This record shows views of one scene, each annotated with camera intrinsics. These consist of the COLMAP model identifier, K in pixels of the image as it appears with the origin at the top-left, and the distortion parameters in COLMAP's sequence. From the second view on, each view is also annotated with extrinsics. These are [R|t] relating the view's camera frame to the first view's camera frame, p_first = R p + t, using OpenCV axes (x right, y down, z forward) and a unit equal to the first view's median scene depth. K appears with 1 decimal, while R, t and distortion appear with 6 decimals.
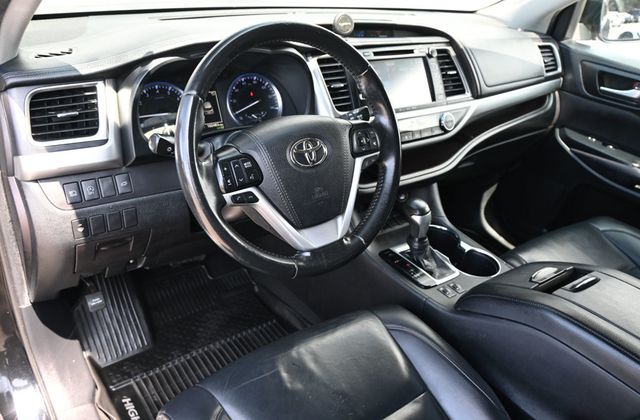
lens RADIAL K [[515.1, 0, 322.4], [0, 515.1, 212.3], [0, 0, 1]] dist [0.013426, -0.003403]
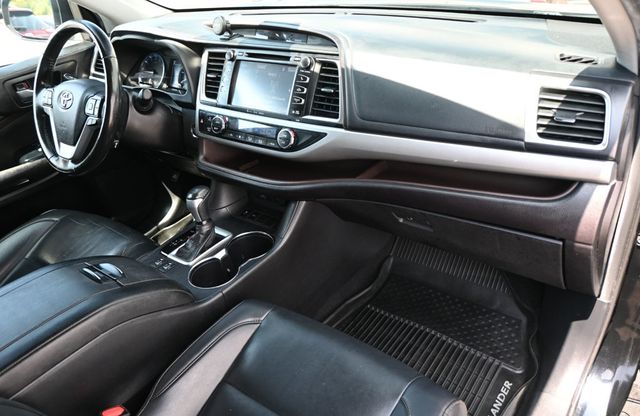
lens RADIAL K [[503.0, 0, 317.5], [0, 503.0, 206.3], [0, 0, 1]] dist [-0.002640, 0.003704]
pose [[0.278766, 0.375998, -0.883694, 1.227646], [-0.351007, 0.896398, 0.270676, -0.370614], [0.893915, 0.234727, 0.381863, 0.830060]]
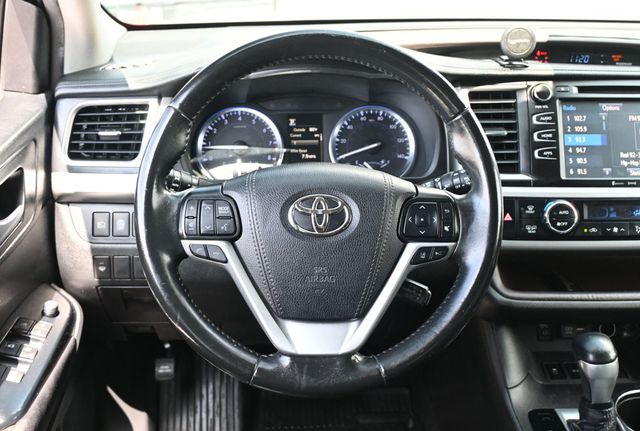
lens RADIAL K [[744.1, 0, 318.1], [0, 744.1, 214.9], [0, 0, 1]] dist [-0.001047, 0.000000]
pose [[0.828774, 0.143332, -0.540915, 0.358441], [-0.213059, 0.974658, -0.068177, -0.033603], [0.517435, 0.171751, 0.838310, 0.116260]]
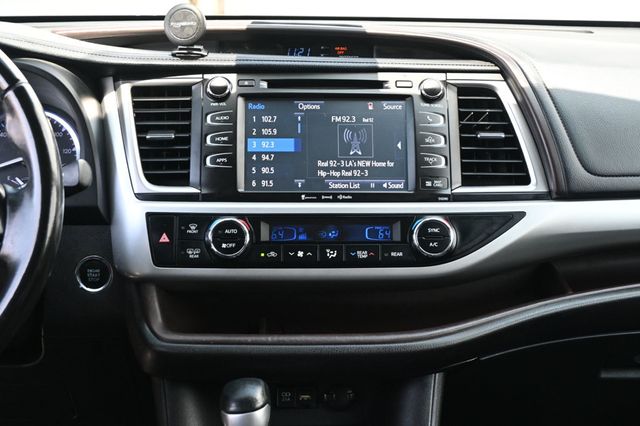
lens RADIAL K [[1105.5, 0, 325.3], [0, 1105.5, 208.5], [0, 0, 1]] dist [0.035204, 0.000000]
pose [[0.821310, 0.071550, -0.565978, 0.789196], [-0.214376, 0.958100, -0.189968, 0.000467], [0.528671, 0.277355, 0.802235, 0.208615]]
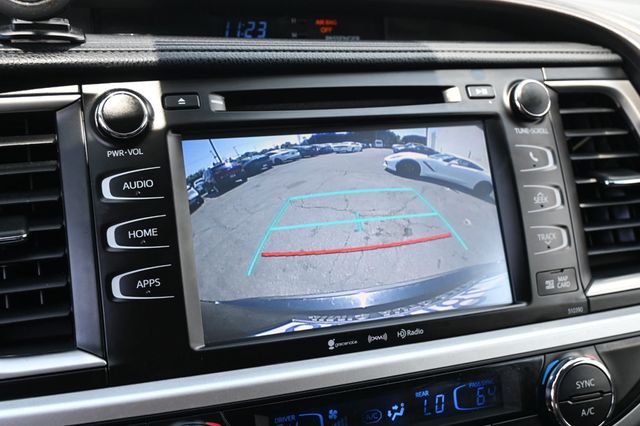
lens RADIAL K [[744.1, 0, 314.8], [0, 744.1, 215.3], [0, 0, 1]] dist [-0.001047, 0.000000]
pose [[0.952960, 0.063598, -0.296350, 0.251111], [-0.105129, 0.986396, -0.126374, -0.225110], [0.284281, 0.151584, 0.946682, 0.722490]]
